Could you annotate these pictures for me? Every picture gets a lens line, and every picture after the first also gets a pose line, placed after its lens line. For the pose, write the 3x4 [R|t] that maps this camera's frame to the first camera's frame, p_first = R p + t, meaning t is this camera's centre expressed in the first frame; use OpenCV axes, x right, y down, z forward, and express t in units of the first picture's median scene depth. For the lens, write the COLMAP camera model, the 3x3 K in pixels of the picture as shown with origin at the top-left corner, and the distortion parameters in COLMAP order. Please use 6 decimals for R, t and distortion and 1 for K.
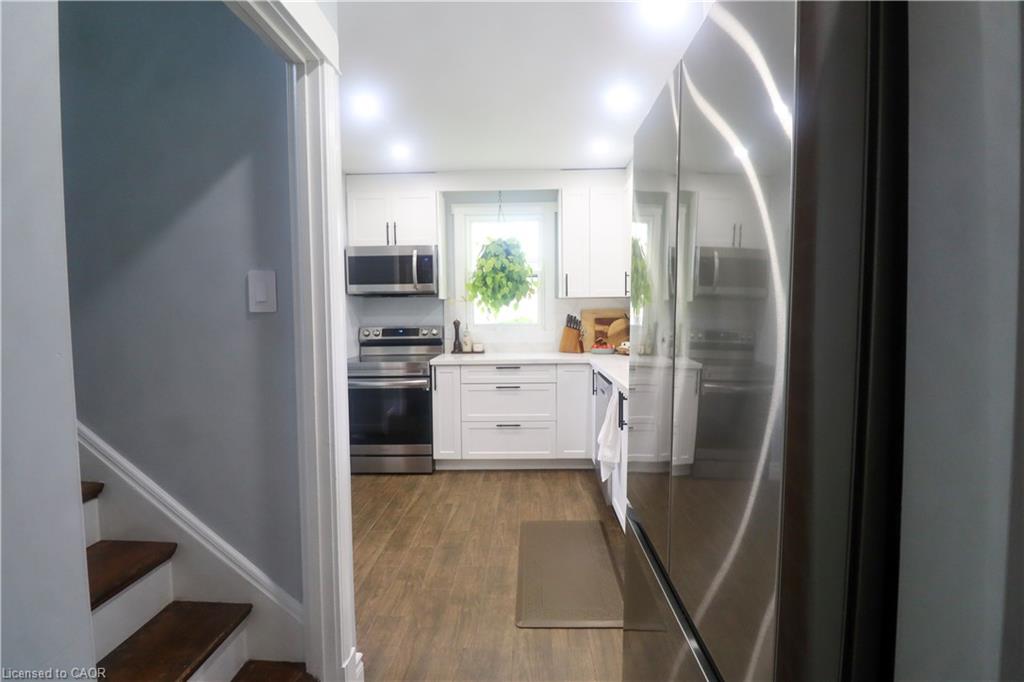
lens RADIAL K [[478.0, 0, 515.1], [0, 478.0, 337.1], [0, 0, 1]] dist [-0.017662, -0.000082]
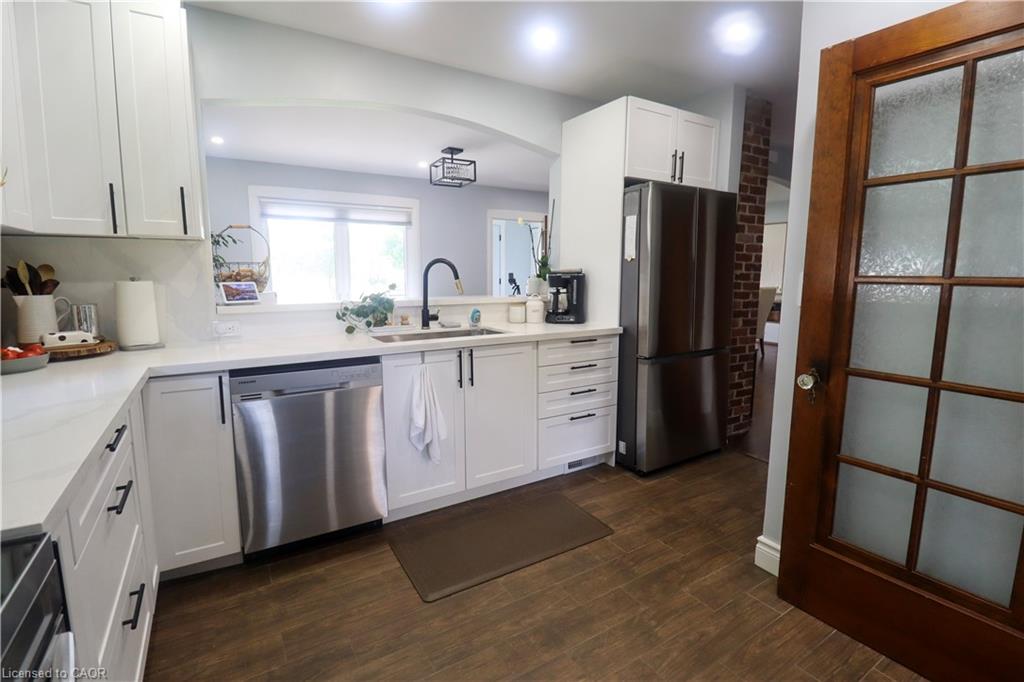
lens RADIAL K [[478.0, 0, 515.1], [0, 478.0, 337.1], [0, 0, 1]] dist [-0.017662, -0.000082]
pose [[-0.559548, -0.102852, 0.822391, -0.365643], [0.052577, 0.985866, 0.159070, -0.034108], [-0.827128, 0.132247, -0.546232, 0.832823]]
